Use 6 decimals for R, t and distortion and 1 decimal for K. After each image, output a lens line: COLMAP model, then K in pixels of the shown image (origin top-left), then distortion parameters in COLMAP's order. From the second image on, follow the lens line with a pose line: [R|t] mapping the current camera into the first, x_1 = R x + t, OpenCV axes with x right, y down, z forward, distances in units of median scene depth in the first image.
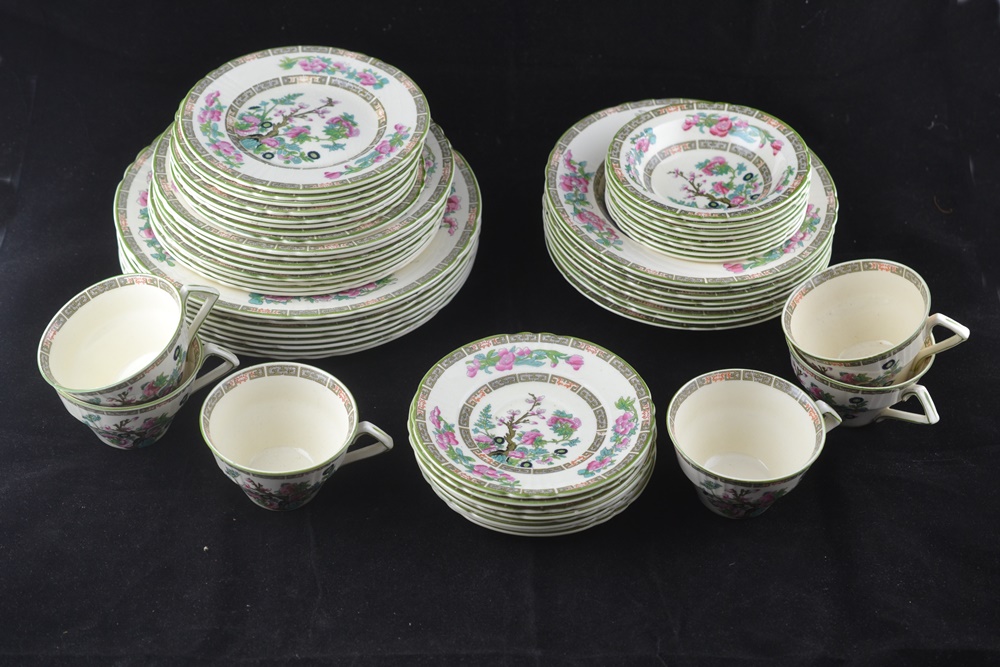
lens RADIAL K [[1782.9, 0, 500.0], [0, 1782.9, 333.5], [0, 0, 1]] dist [-0.004967, 0.027746]
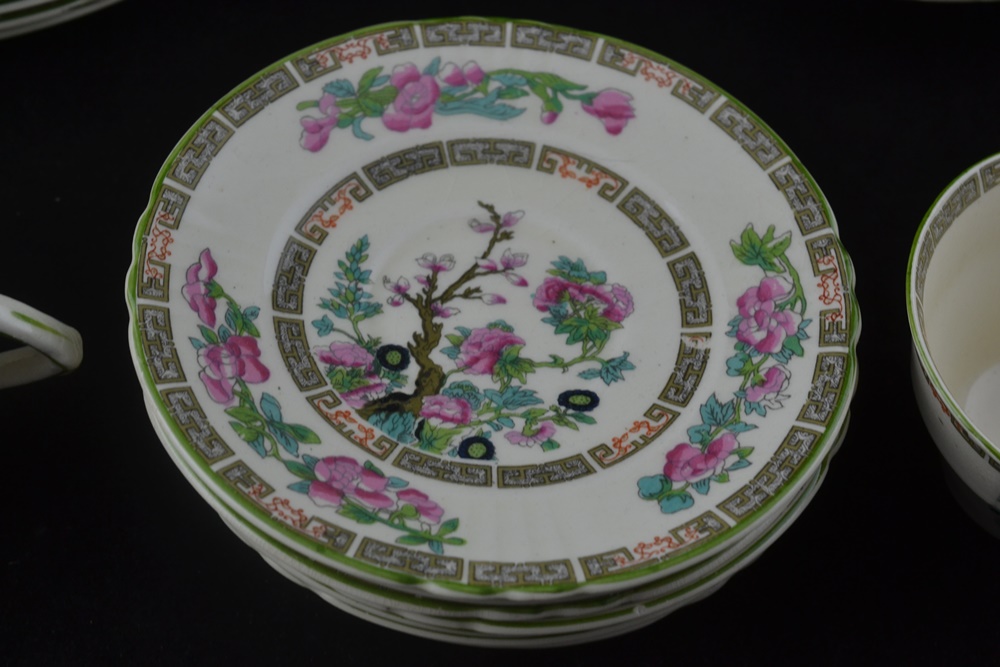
lens RADIAL K [[1782.9, 0, 500.0], [0, 1782.9, 333.5], [0, 0, 1]] dist [-0.004967, 0.027746]
pose [[0.996833, 0.013039, 0.078441, -0.006646], [-0.031001, 0.972133, 0.232370, -0.022492], [-0.073225, -0.234066, 0.969459, 0.659389]]
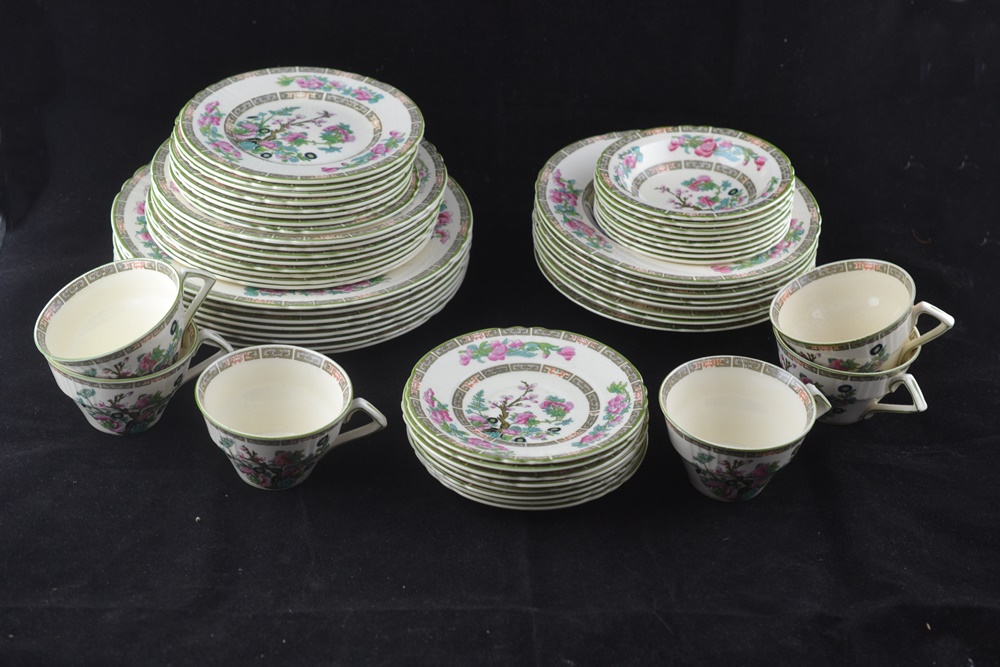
lens RADIAL K [[1782.9, 0, 500.0], [0, 1782.9, 333.5], [0, 0, 1]] dist [-0.004967, 0.027746]
pose [[0.999764, 0.006168, 0.020811, -0.017061], [-0.003218, 0.990300, -0.138912, 0.147591], [-0.021465, 0.138812, 0.990086, -0.001469]]
